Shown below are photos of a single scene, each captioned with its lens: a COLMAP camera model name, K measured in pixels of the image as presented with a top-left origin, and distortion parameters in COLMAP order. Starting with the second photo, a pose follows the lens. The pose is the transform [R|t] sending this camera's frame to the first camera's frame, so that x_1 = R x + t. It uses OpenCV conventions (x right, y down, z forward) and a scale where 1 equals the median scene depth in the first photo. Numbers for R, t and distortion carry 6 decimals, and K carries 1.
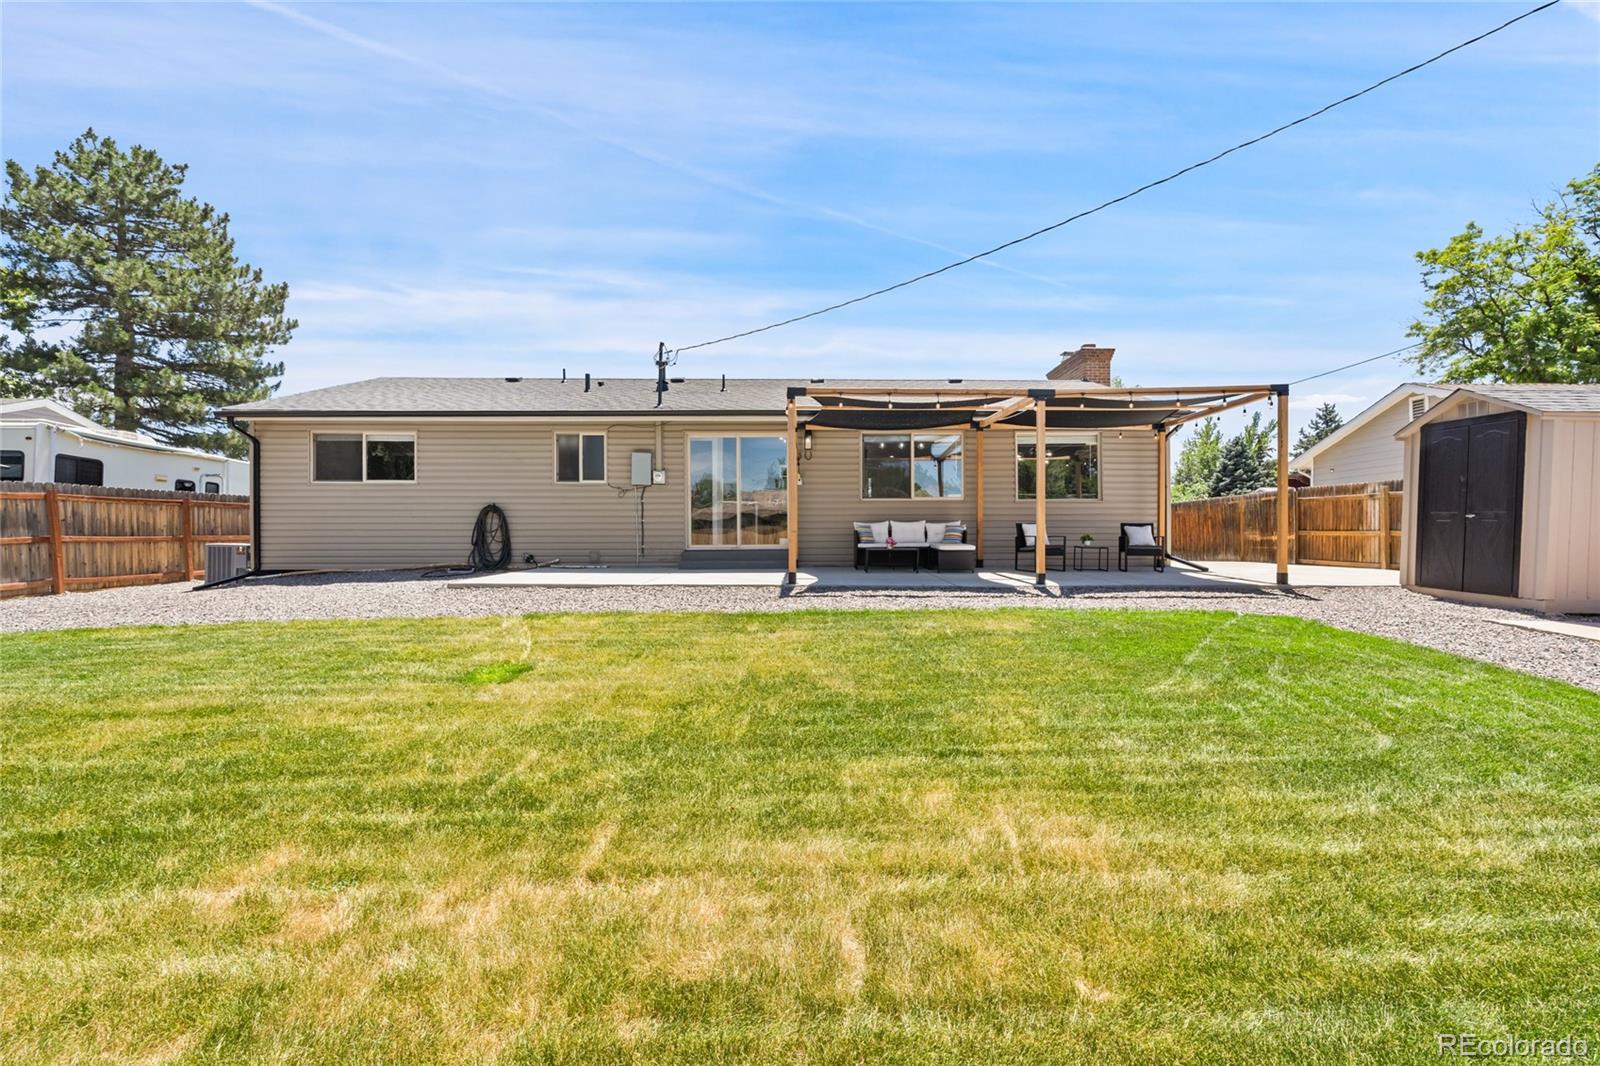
lens RADIAL K [[719.9, 0, 803.1], [0, 719.9, 536.5], [0, 0, 1]] dist [-0.011017, 0.002240]
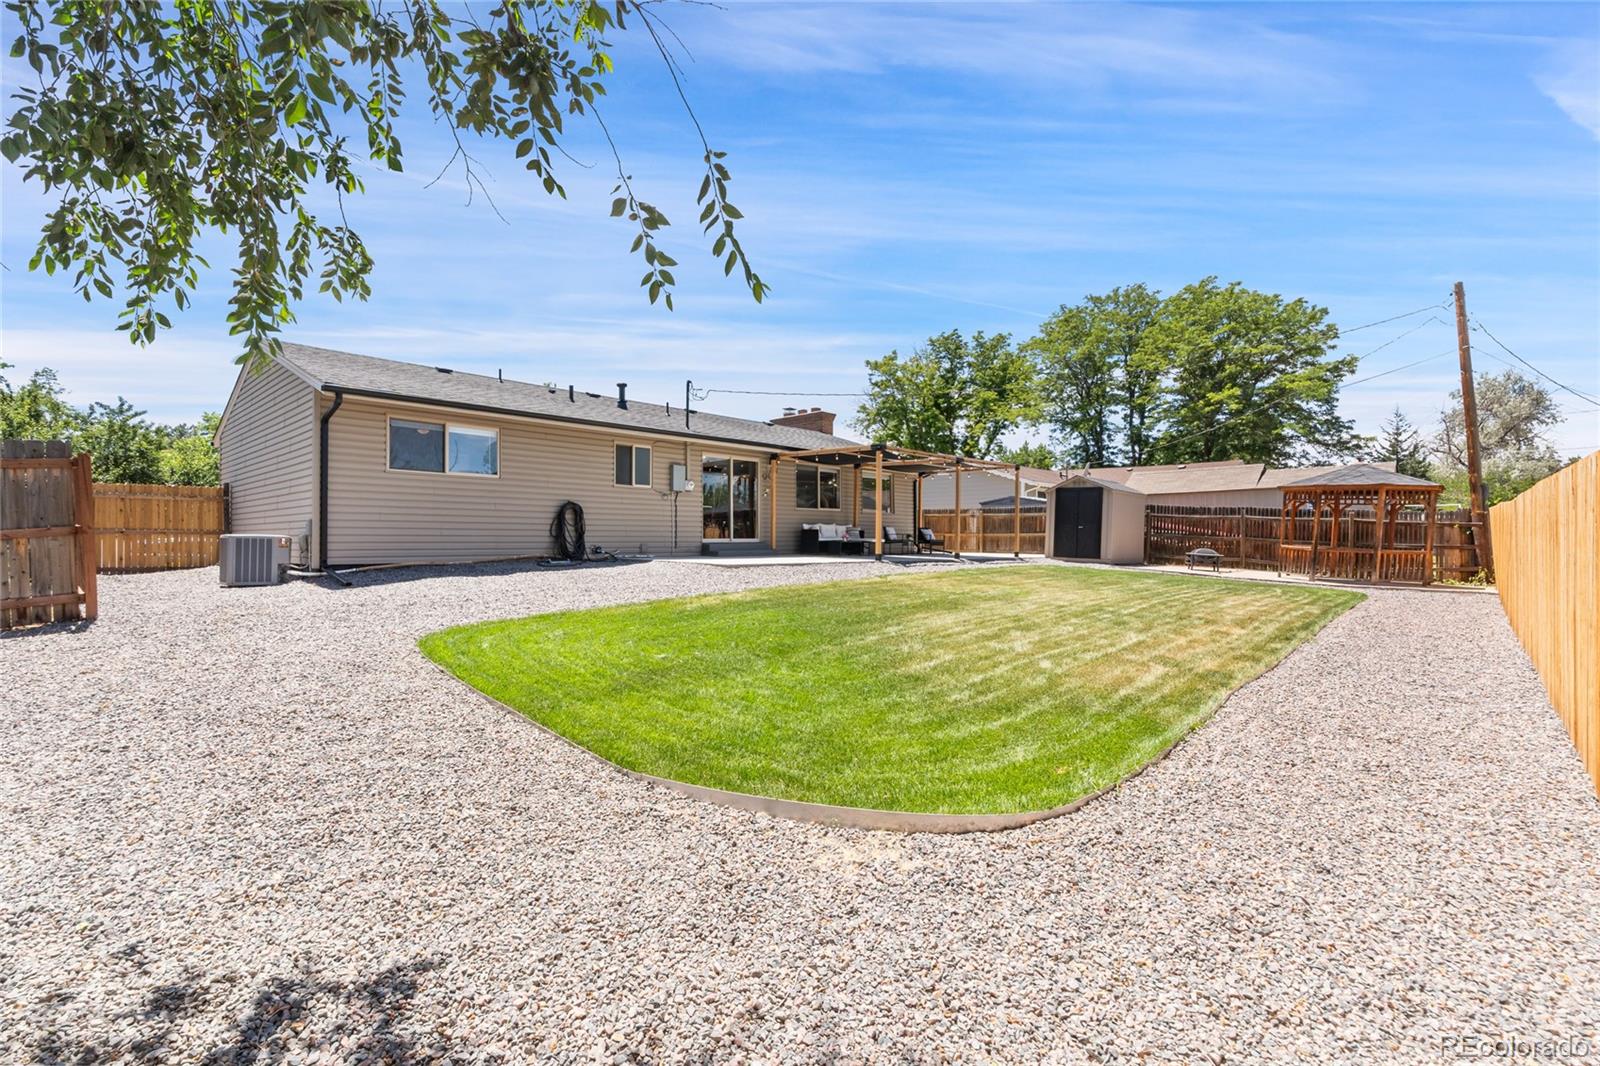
lens RADIAL K [[719.9, 0, 788.8], [0, 719.9, 541.5], [0, 0, 1]] dist [-0.011017, 0.002240]
pose [[0.710906, 0.003640, 0.703278, -0.973349], [-0.003782, 0.999992, -0.001353, 0.017478], [-0.703277, -0.001698, 0.710914, -0.033344]]
